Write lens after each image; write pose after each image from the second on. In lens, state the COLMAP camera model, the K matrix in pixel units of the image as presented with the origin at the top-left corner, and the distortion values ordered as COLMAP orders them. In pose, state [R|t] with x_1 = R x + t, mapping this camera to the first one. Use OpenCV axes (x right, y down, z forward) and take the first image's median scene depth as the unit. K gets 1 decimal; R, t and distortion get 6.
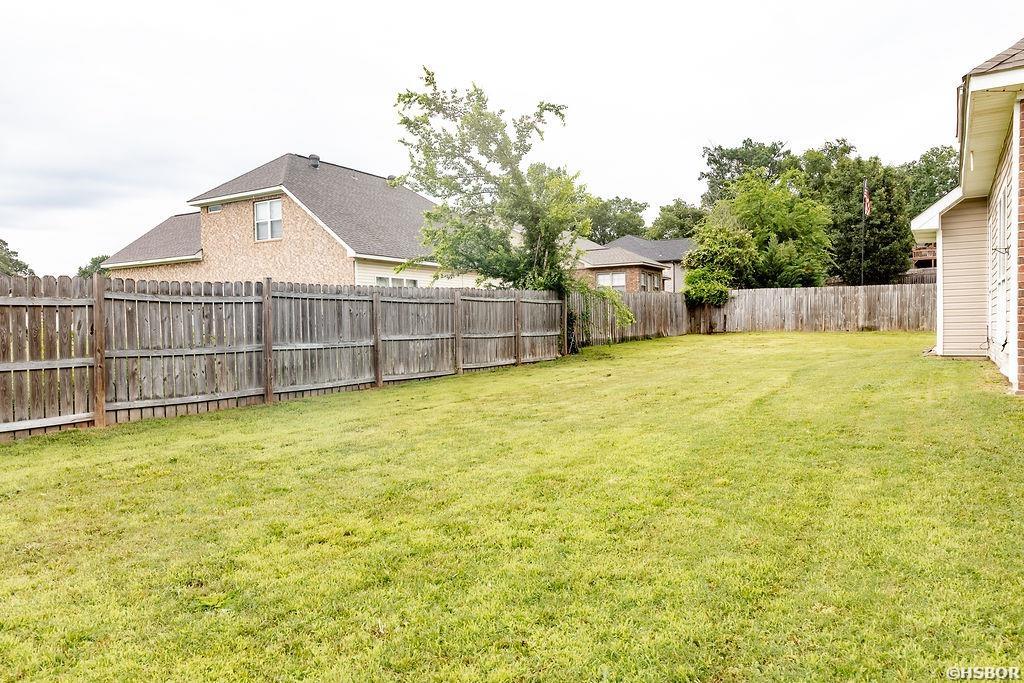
lens RADIAL K [[696.6, 0, 501.6], [0, 696.6, 356.4], [0, 0, 1]] dist [0.029327, -0.037476]
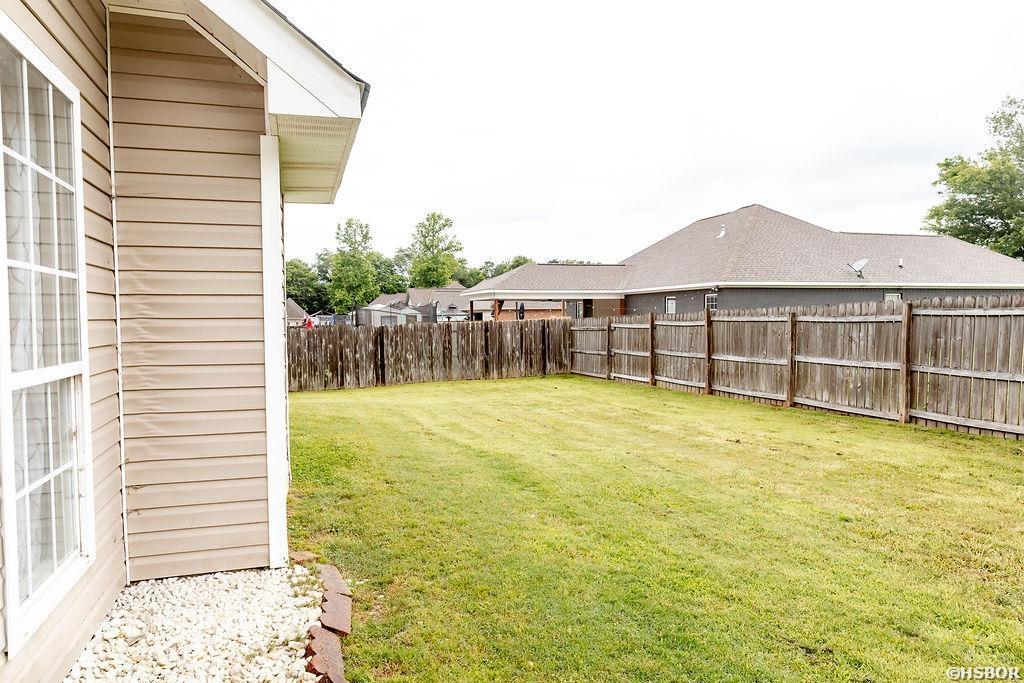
lens RADIAL K [[696.6, 0, 501.6], [0, 696.6, 356.4], [0, 0, 1]] dist [0.029327, -0.037476]
pose [[-0.660612, 0.049745, -0.749078, 0.572183], [-0.027099, 0.995572, 0.090013, -0.073068], [0.750239, 0.079763, -0.656338, 0.914581]]
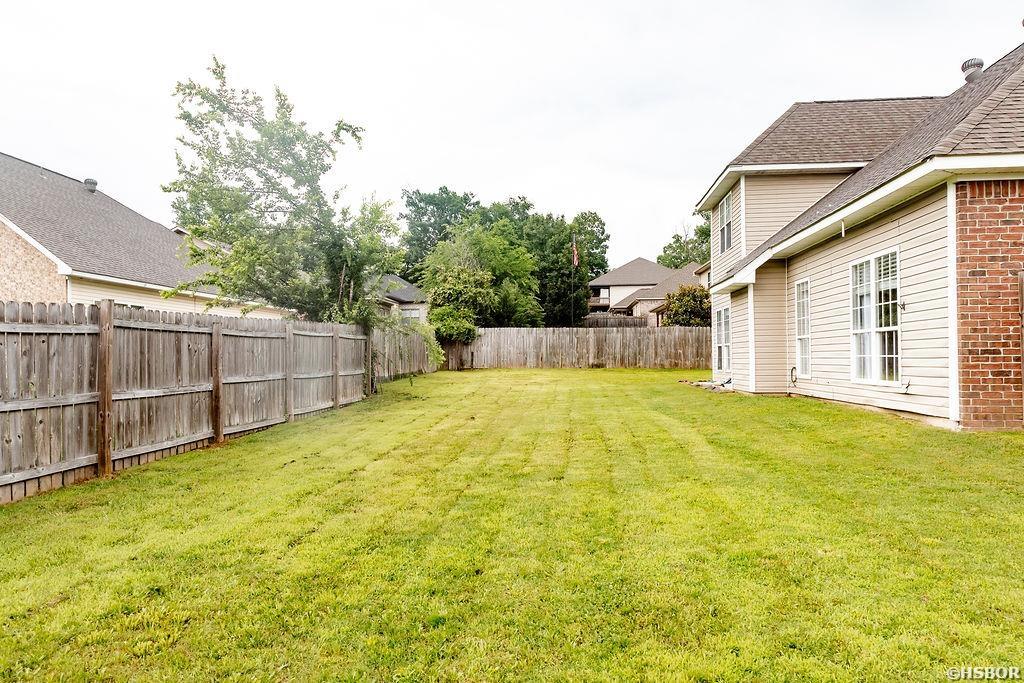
lens RADIAL K [[696.6, 0, 501.6], [0, 696.6, 356.4], [0, 0, 1]] dist [0.029327, -0.037476]
pose [[0.898321, 0.007610, 0.439273, -0.161232], [0.014241, 0.998820, -0.046427, -0.008665], [-0.439108, 0.047962, 0.897153, 0.103085]]
